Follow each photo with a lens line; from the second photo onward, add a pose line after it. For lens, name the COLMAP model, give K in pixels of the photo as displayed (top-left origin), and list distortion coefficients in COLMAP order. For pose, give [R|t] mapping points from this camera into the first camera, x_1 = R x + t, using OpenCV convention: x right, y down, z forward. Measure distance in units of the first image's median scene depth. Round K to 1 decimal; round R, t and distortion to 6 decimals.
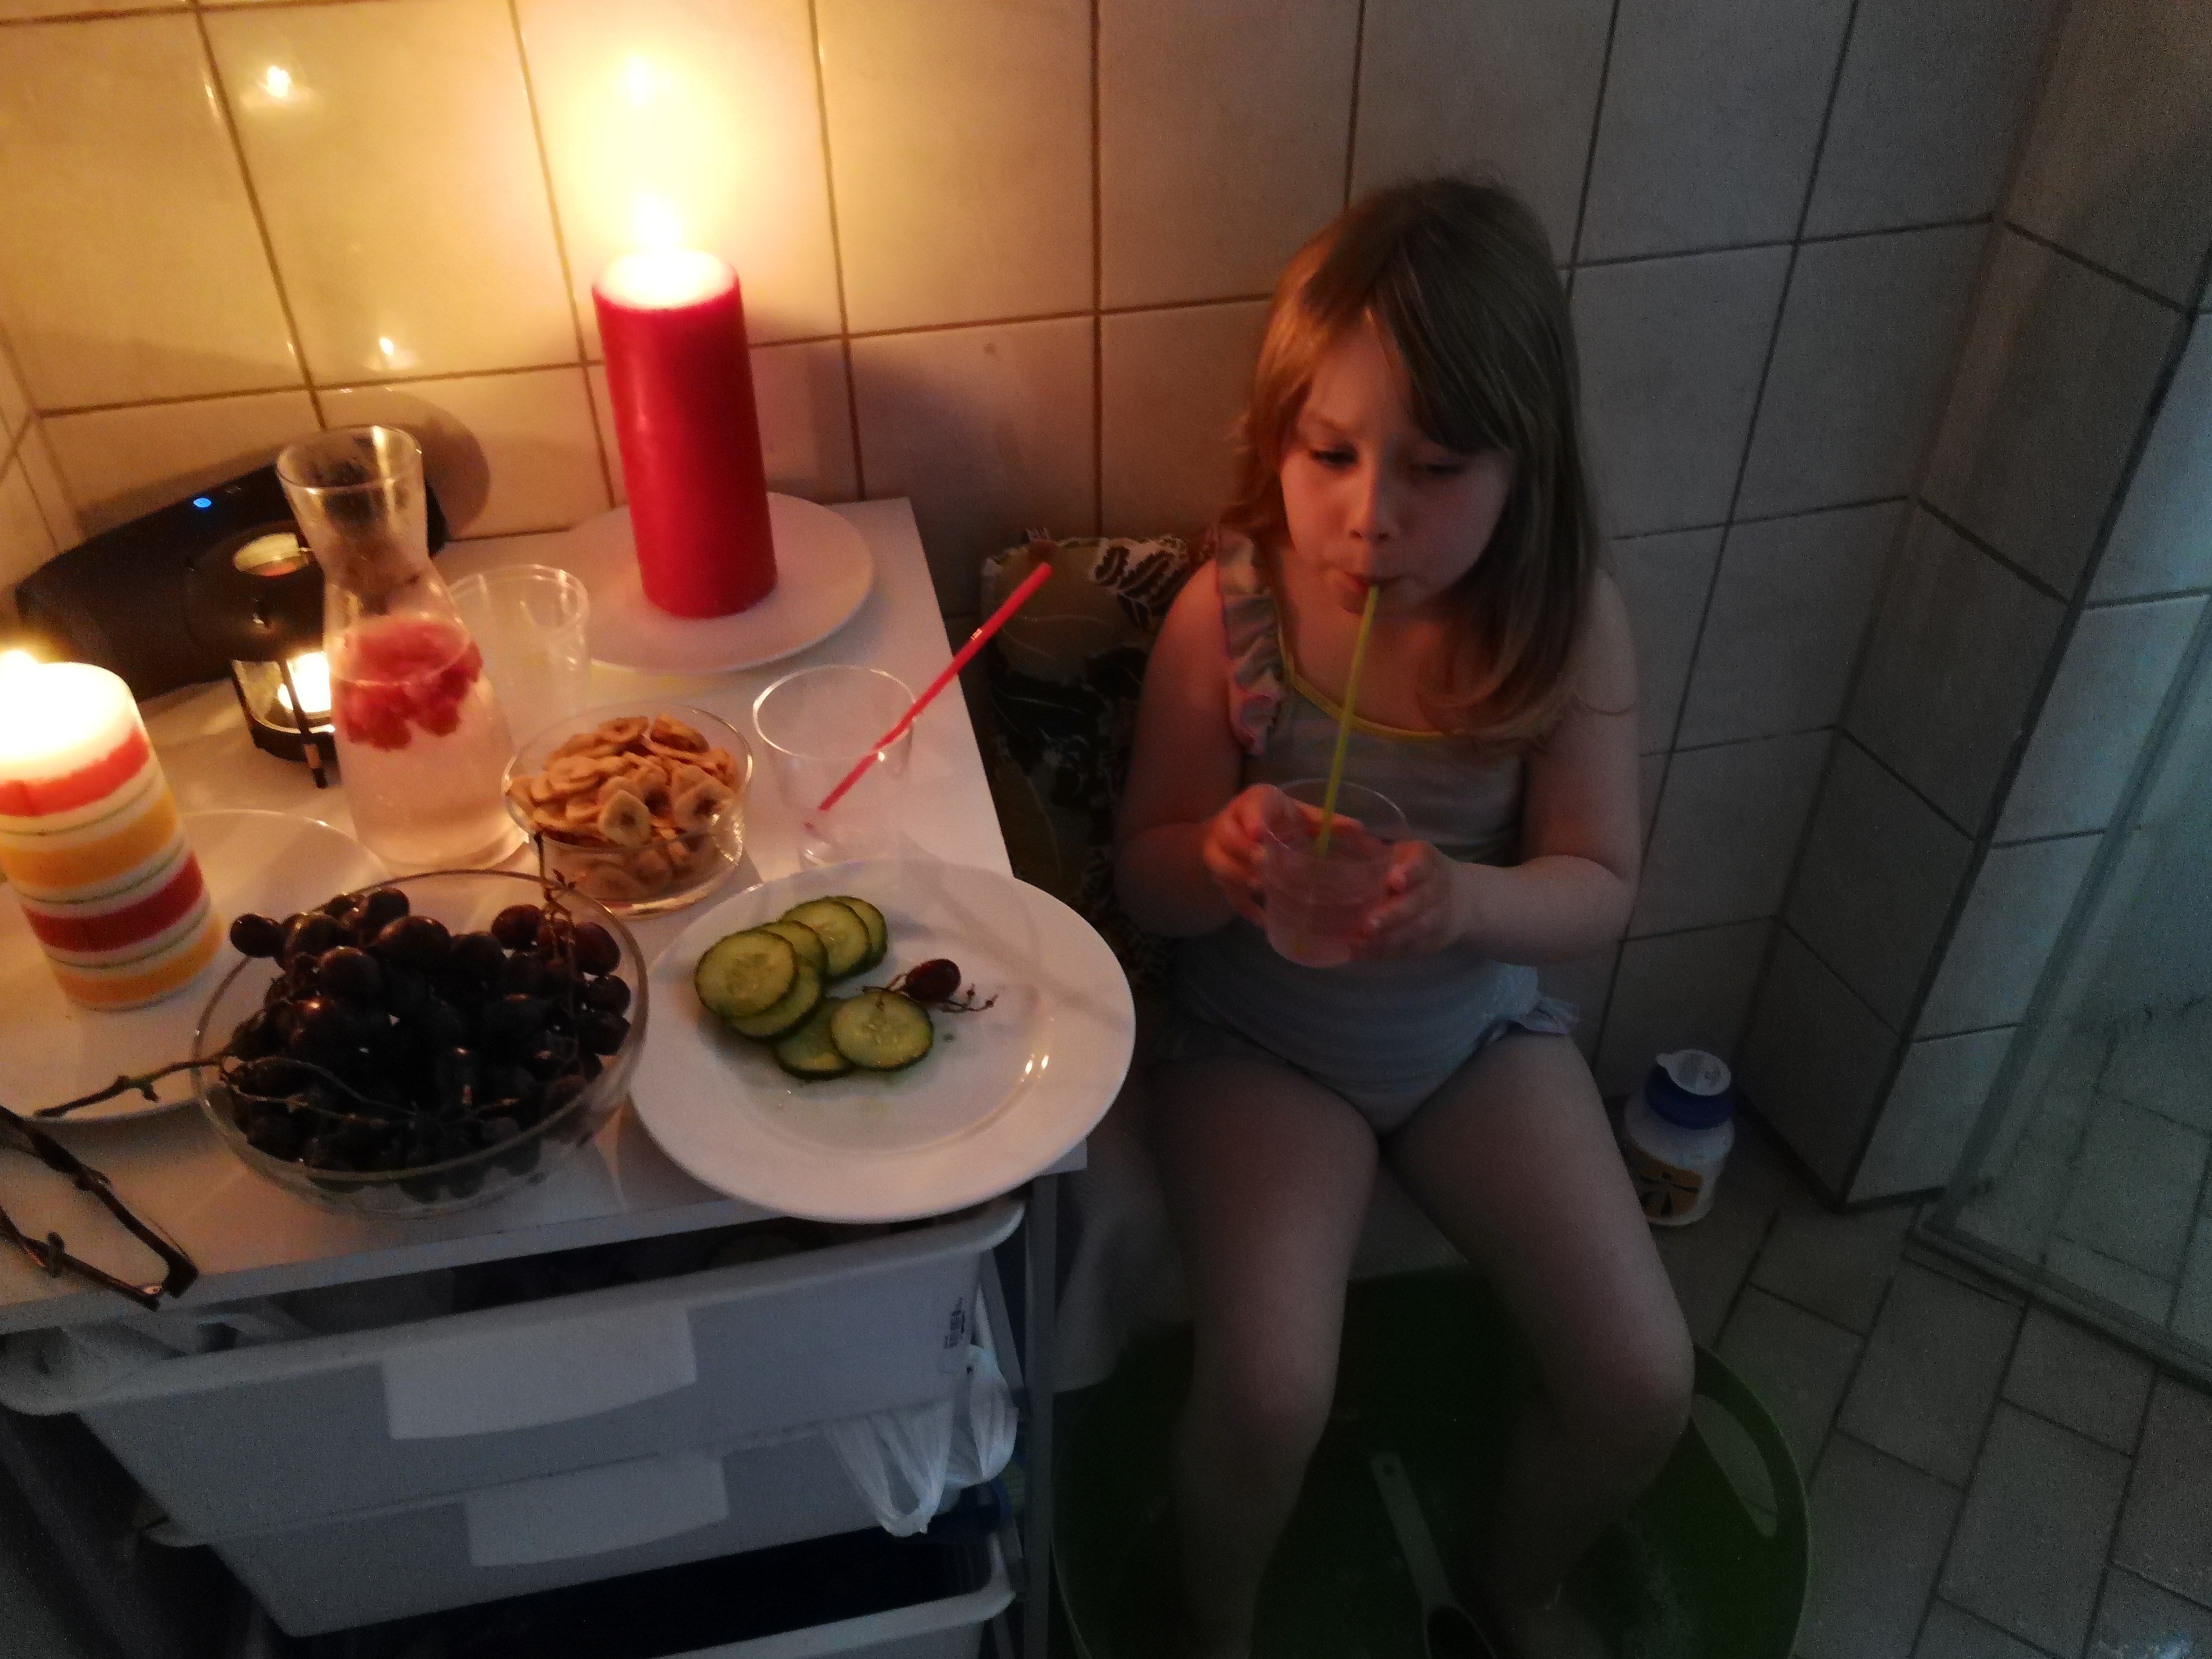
lens RADIAL K [[1786.2, 0, 1108.6], [0, 1786.2, 906.0], [0, 0, 1]] dist [0.061287, 0.000505]
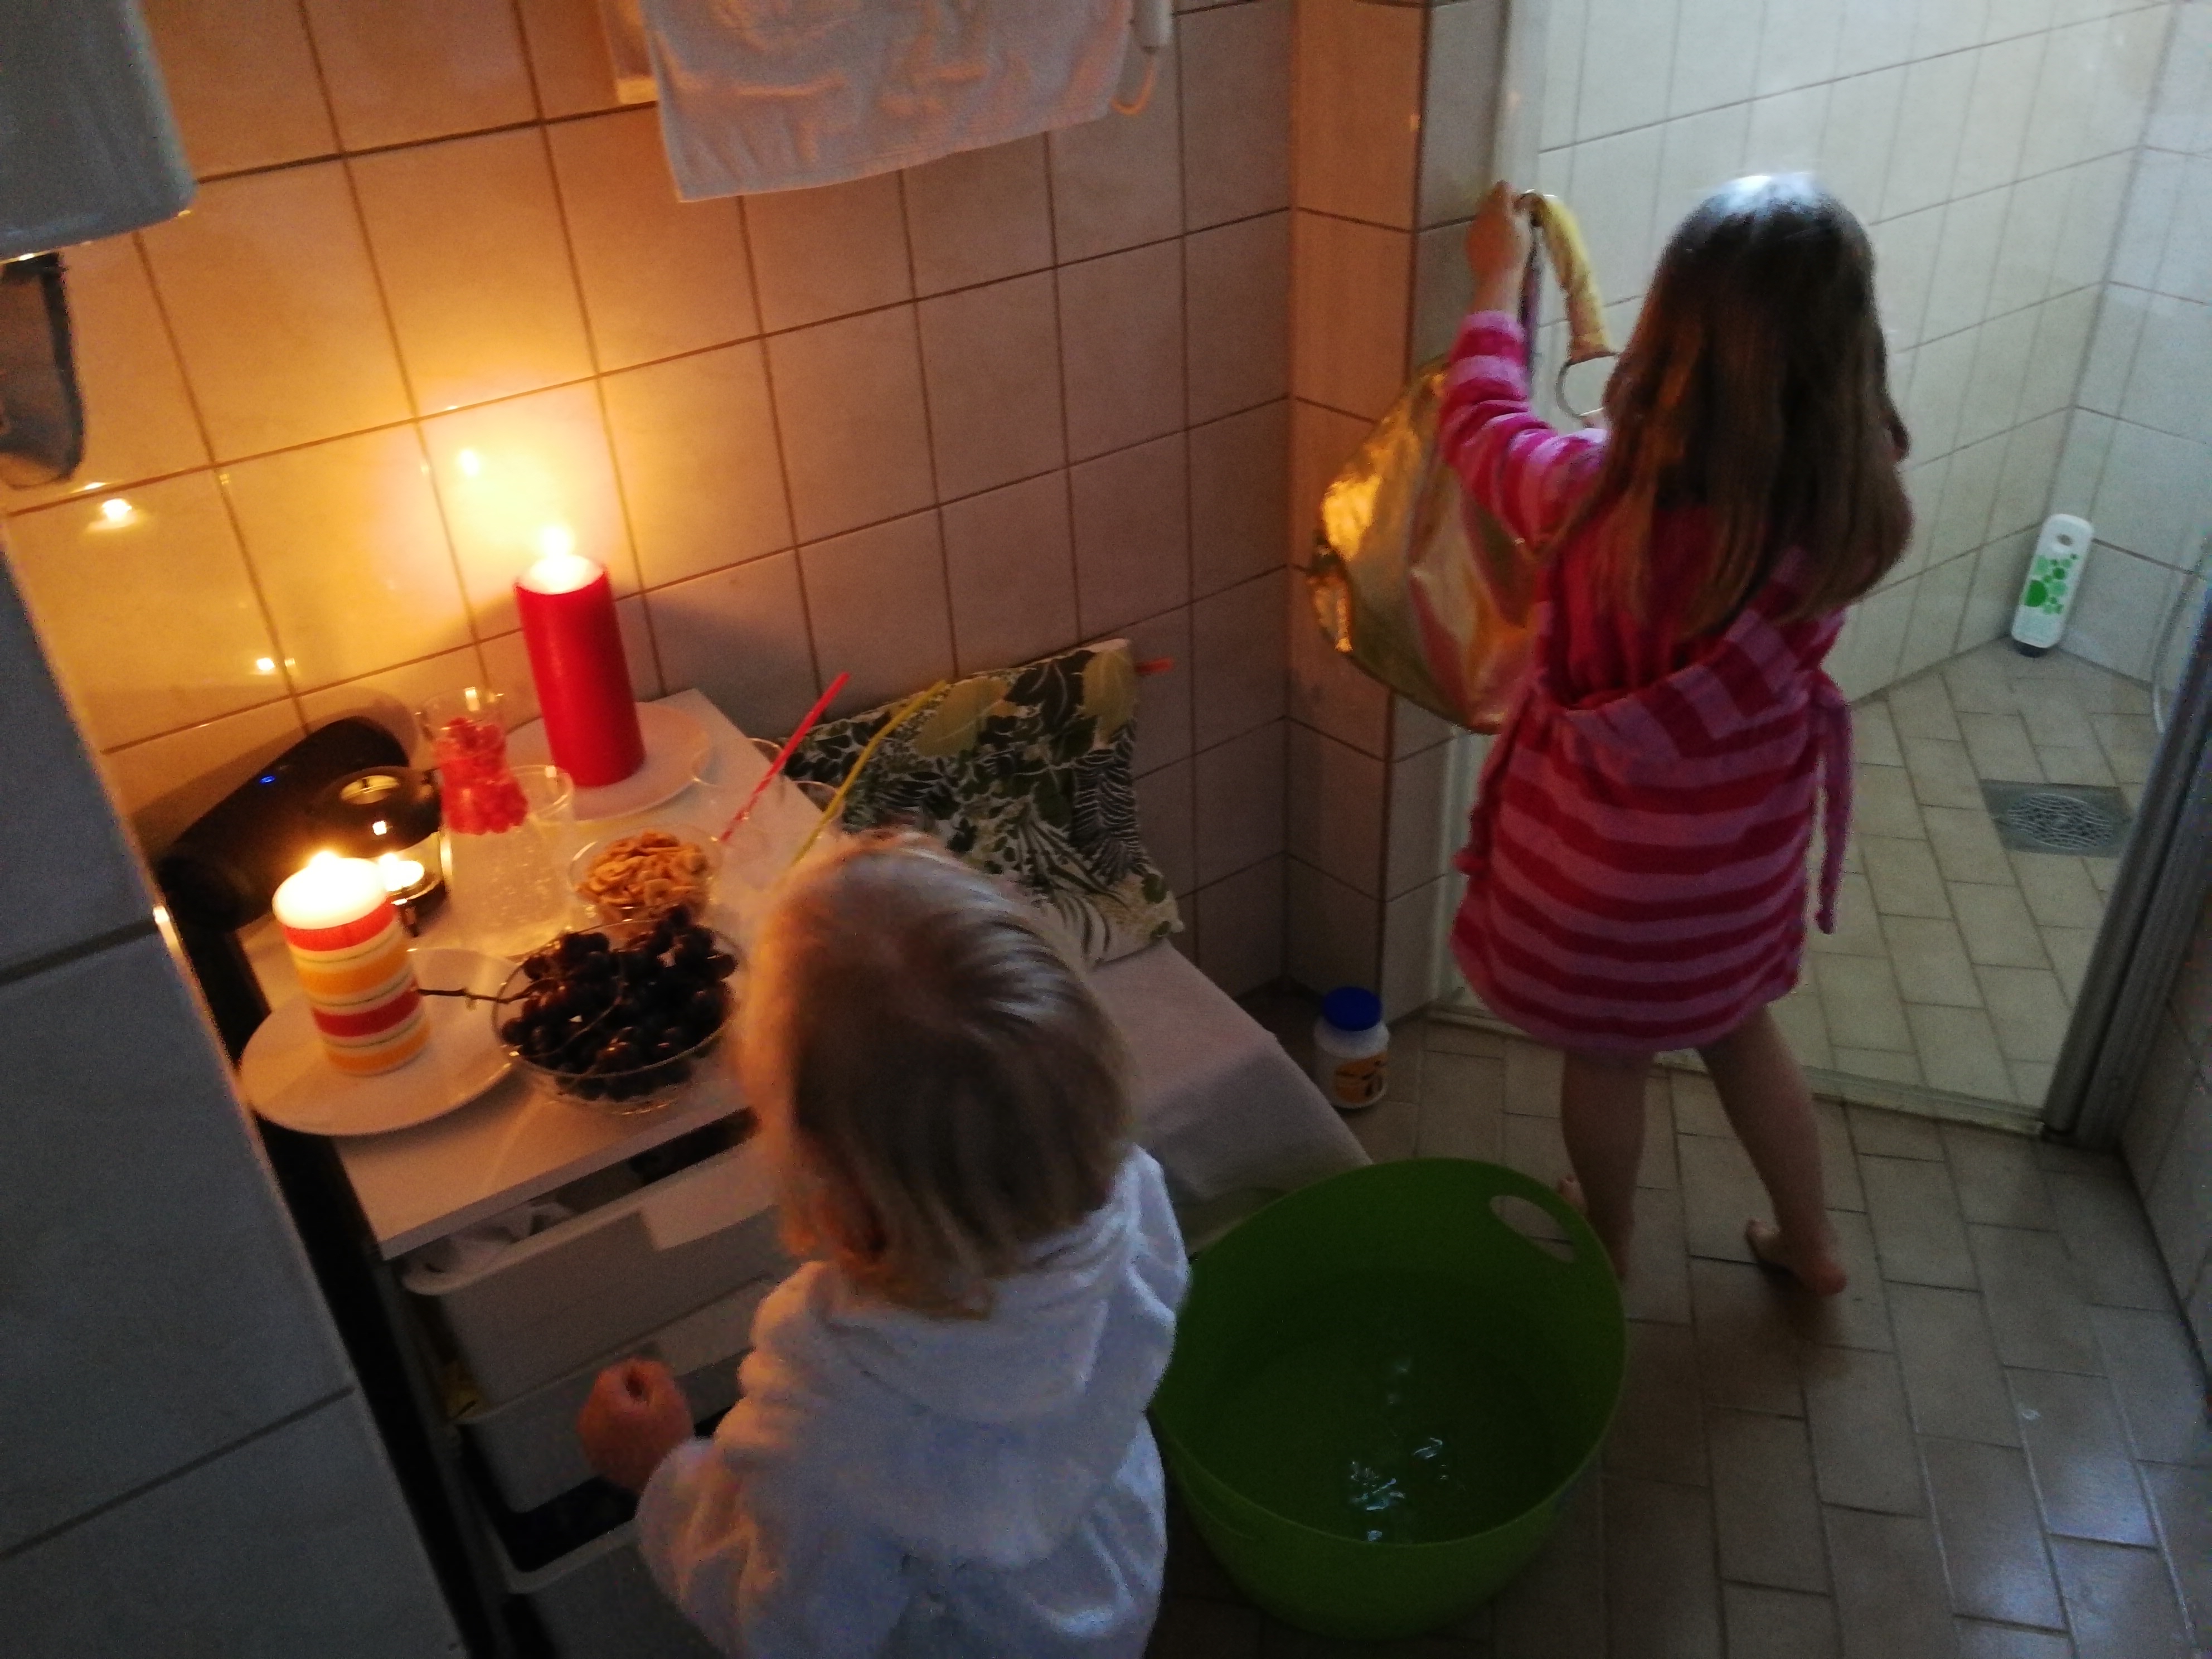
lens RADIAL K [[1786.2, 0, 1108.6], [0, 1786.2, 906.0], [0, 0, 1]] dist [0.061287, 0.000505]
pose [[0.927920, -0.242905, 0.282775, -0.304553], [0.269988, 0.960962, -0.060490, 0.151807], [-0.257043, 0.132475, 0.957277, -0.576635]]
